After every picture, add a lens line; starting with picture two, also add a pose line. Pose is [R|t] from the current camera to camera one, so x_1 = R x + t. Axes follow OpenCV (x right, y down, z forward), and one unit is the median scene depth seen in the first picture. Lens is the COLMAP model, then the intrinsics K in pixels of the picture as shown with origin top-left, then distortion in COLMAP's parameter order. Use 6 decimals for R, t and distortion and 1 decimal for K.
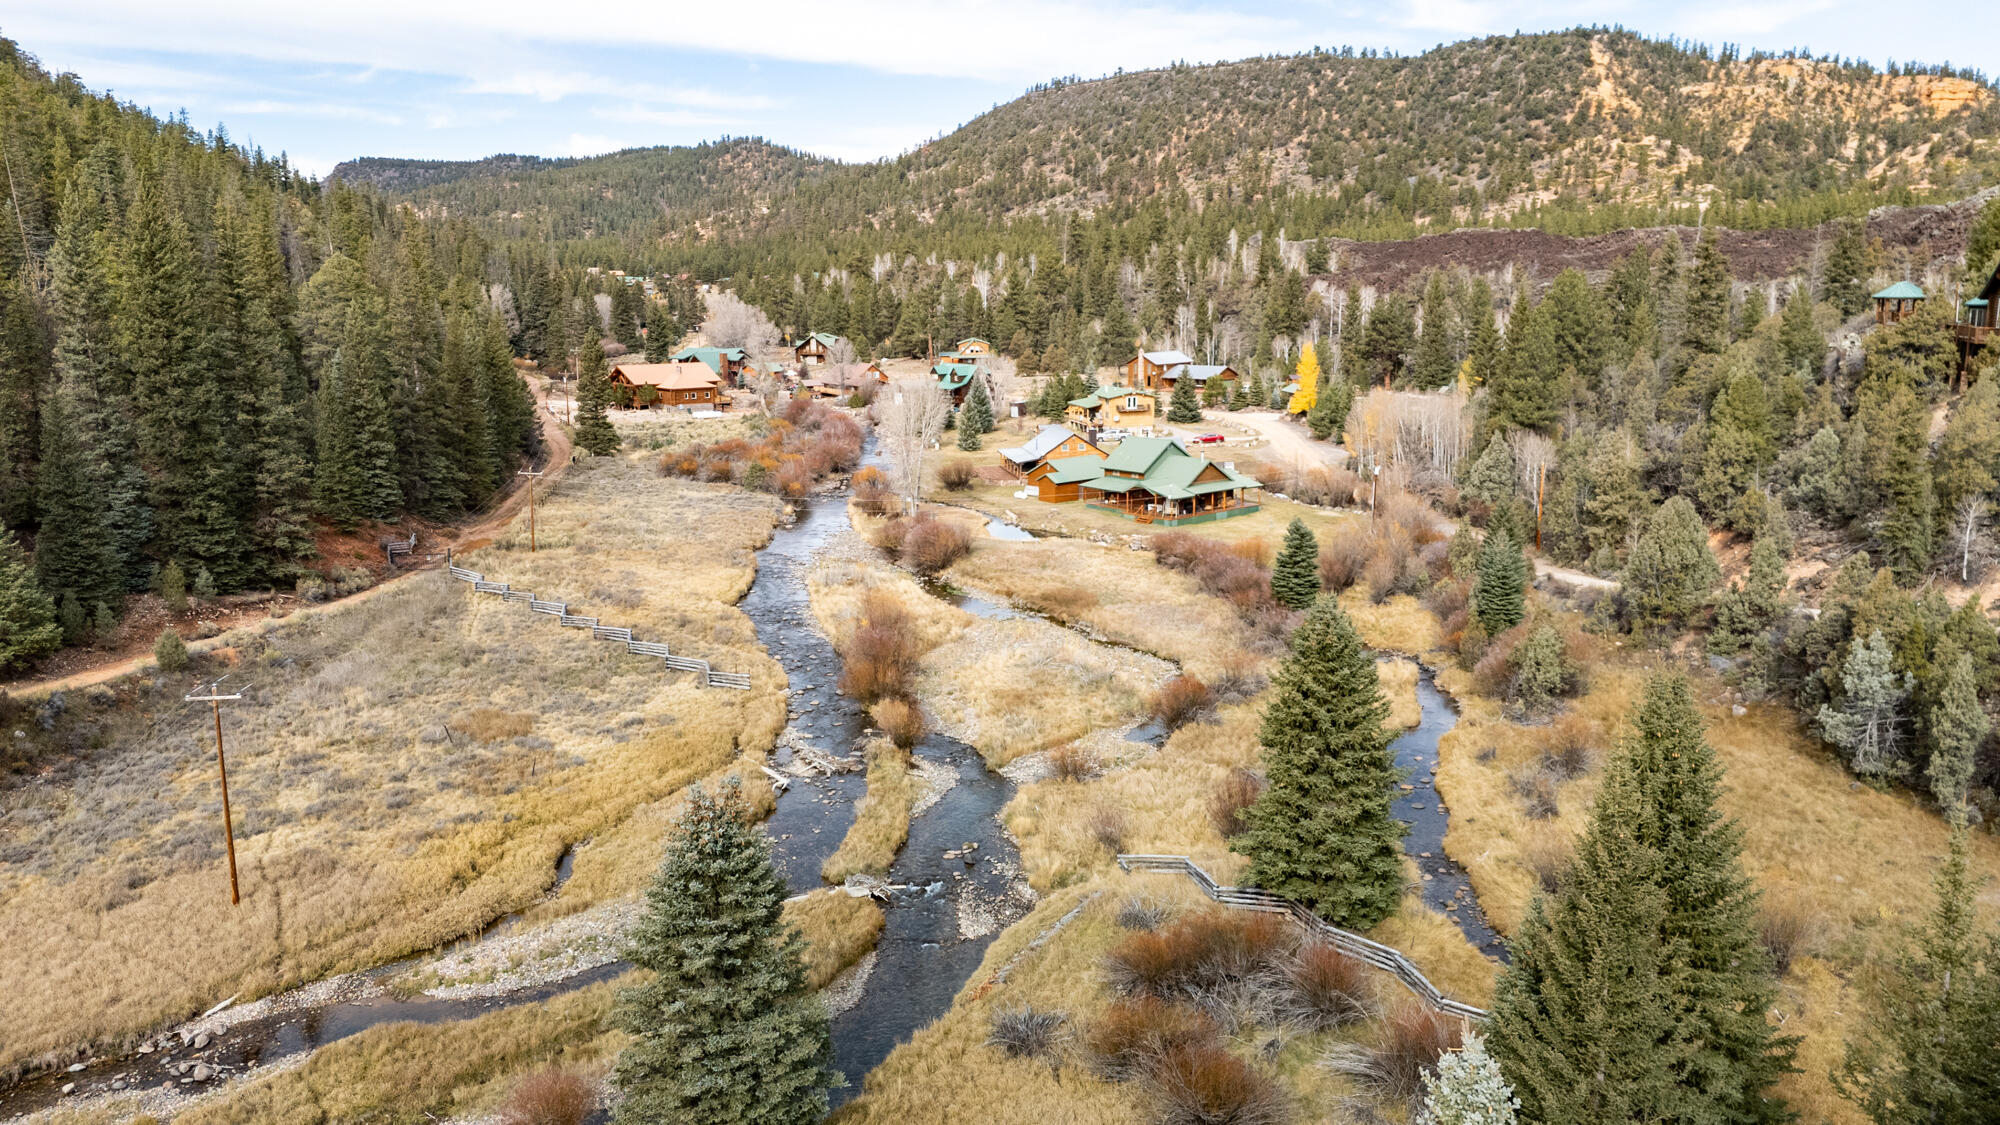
lens RADIAL K [[1465.8, 0, 1007.0], [0, 1465.8, 565.7], [0, 0, 1]] dist [0.078728, -0.069796]
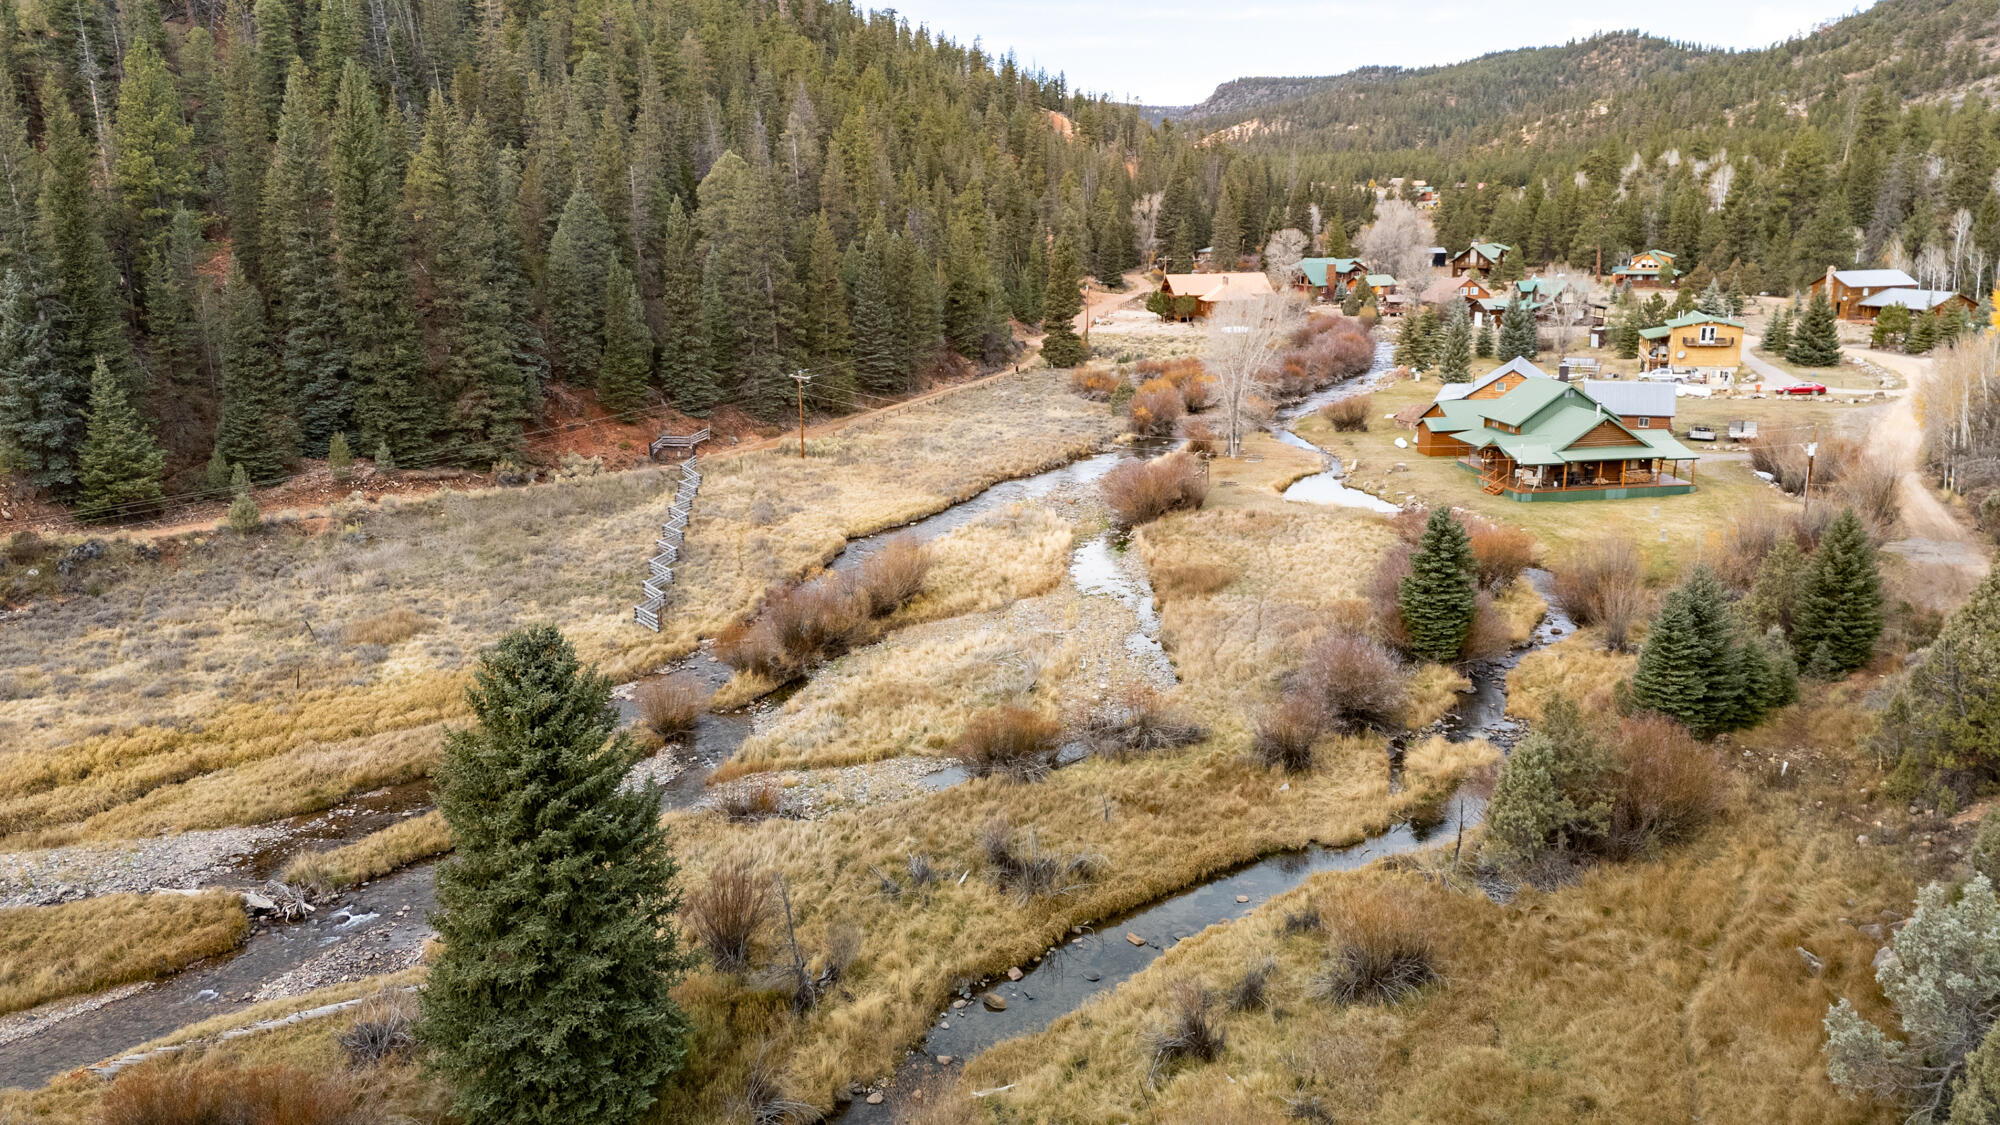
lens RADIAL K [[1465.8, 0, 1004.1], [0, 1465.8, 560.1], [0, 0, 1]] dist [0.078728, -0.069796]
pose [[0.845387, 0.127065, -0.518821, 0.044935], [-0.100089, 0.991773, 0.079807, -0.004904], [0.524693, -0.015539, 0.851150, 0.036328]]
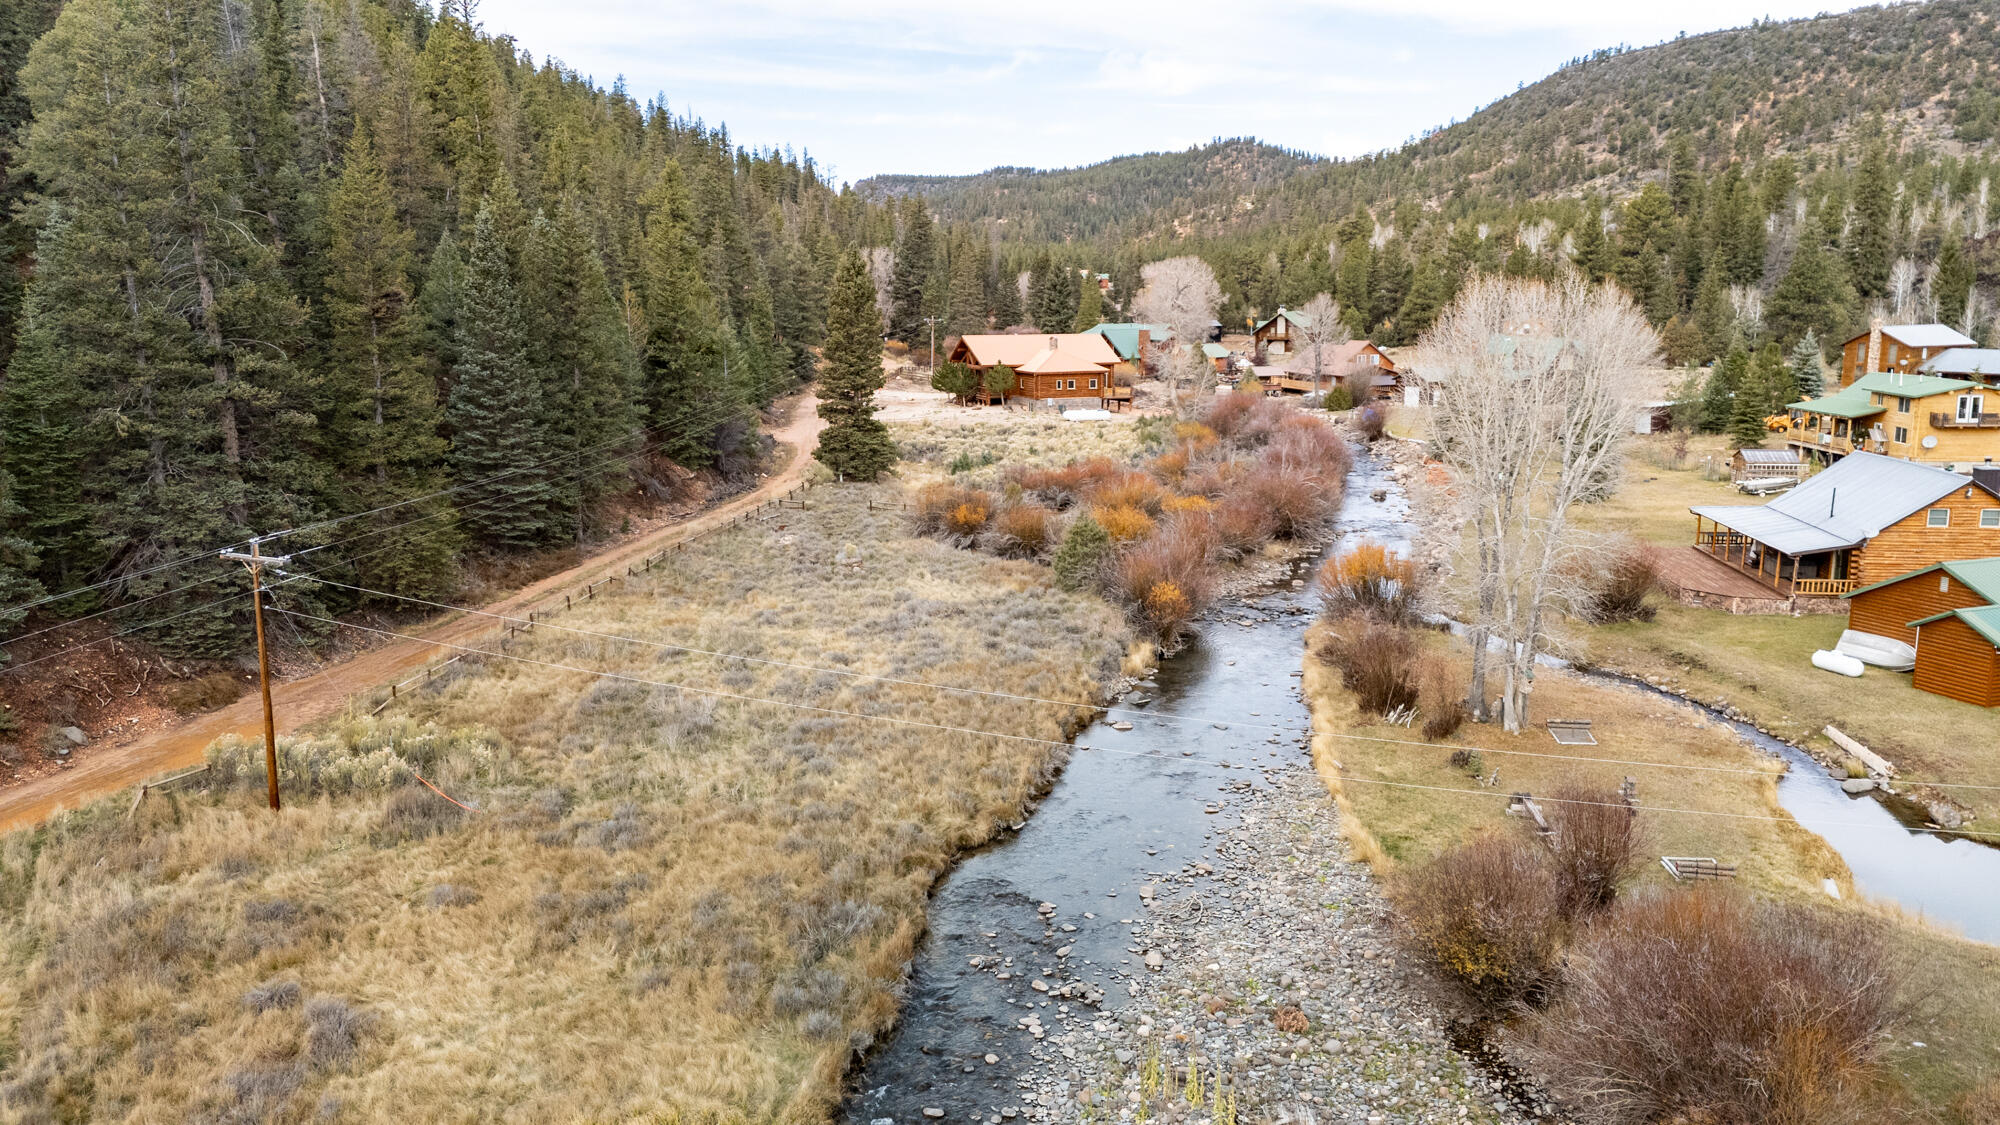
lens RADIAL K [[1465.8, 0, 1007.6], [0, 1465.8, 557.2], [0, 0, 1]] dist [0.078728, -0.069796]
pose [[0.949004, 0.060489, -0.309408, -0.011792], [-0.065088, 0.997869, -0.004554, -0.010411], [0.308473, 0.024460, 0.950919, 0.110927]]
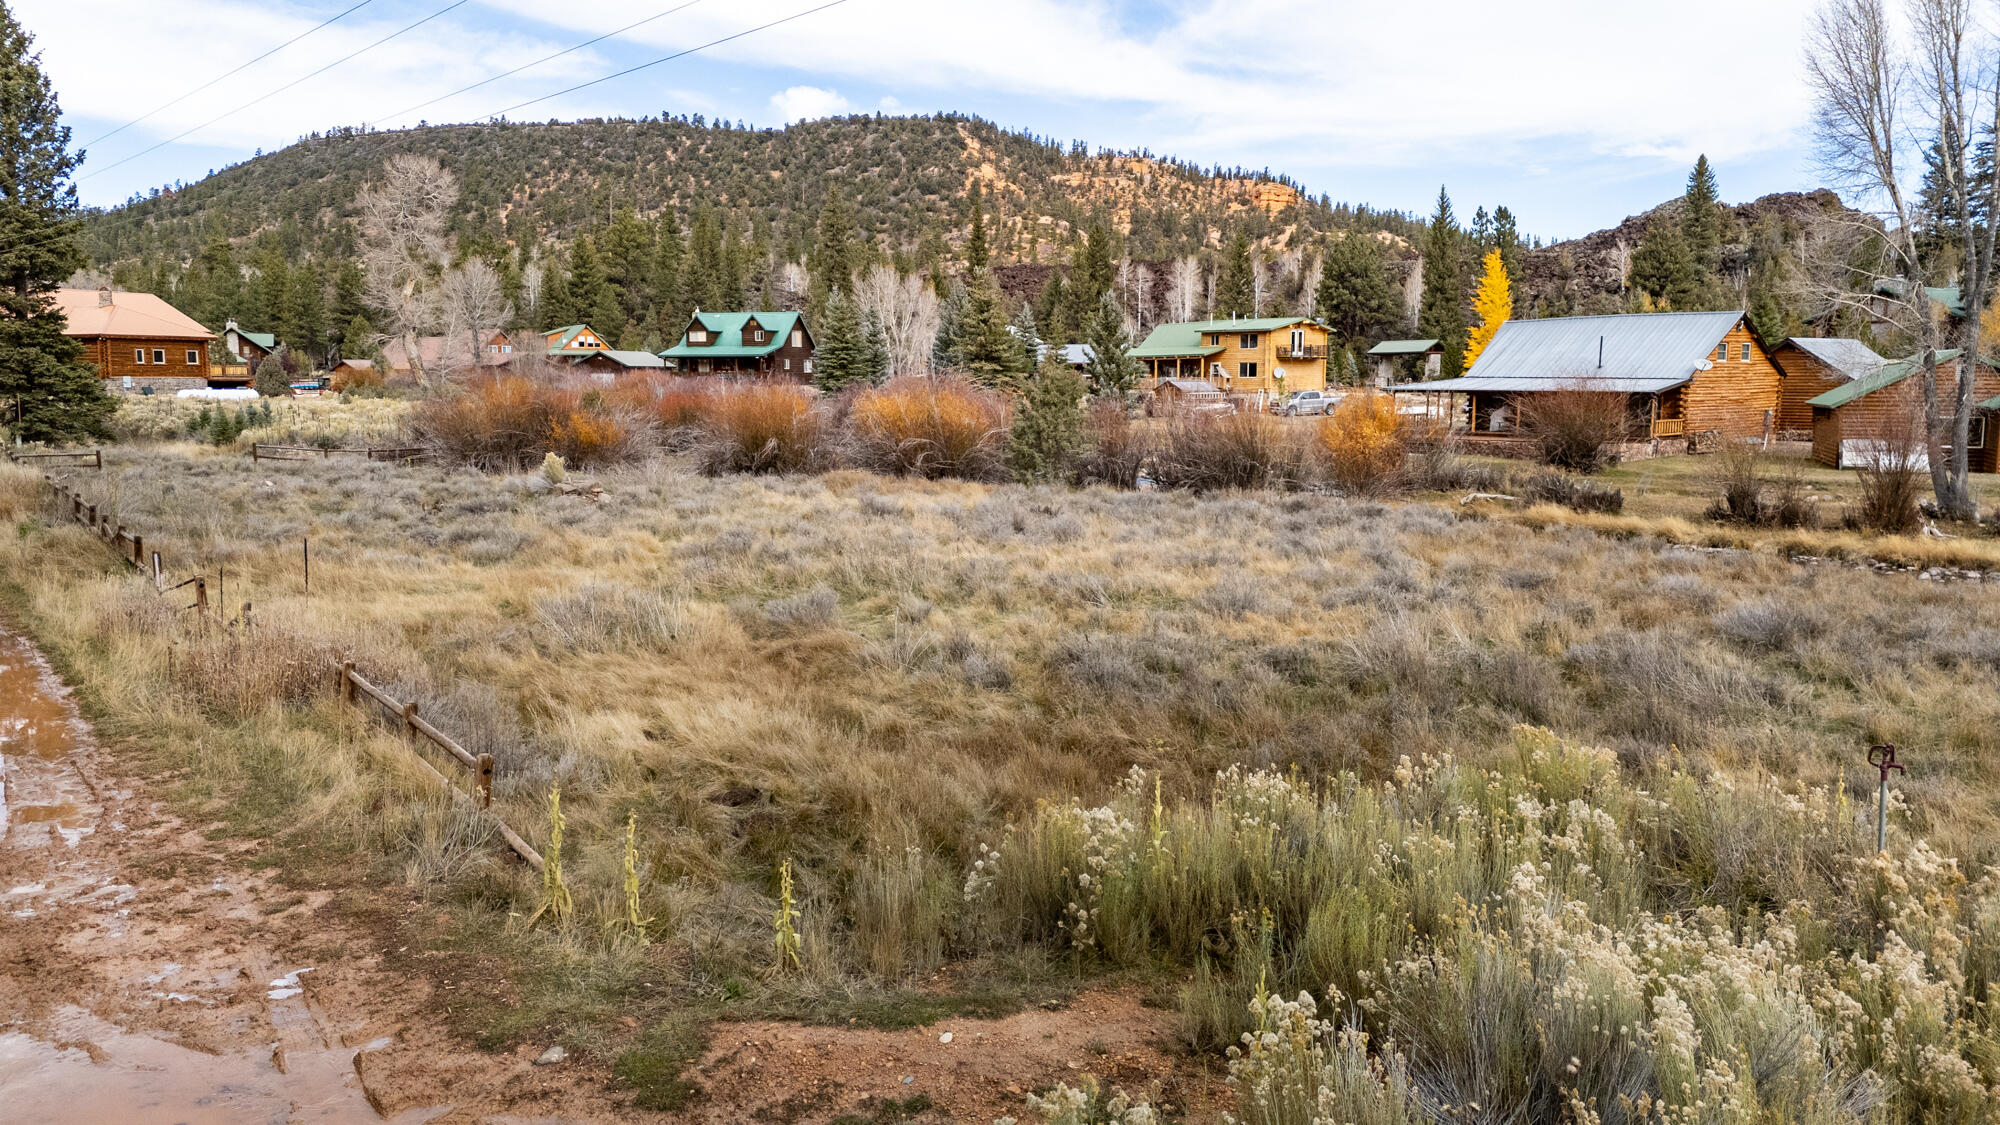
lens RADIAL K [[1465.8, 0, 1002.0], [0, 1465.8, 556.3], [0, 0, 1]] dist [0.078728, -0.069796]
pose [[0.886713, -0.046238, 0.460003, -0.053854], [0.082543, 0.994833, -0.059114, -0.004689], [-0.454893, 0.090388, 0.885947, 0.145314]]
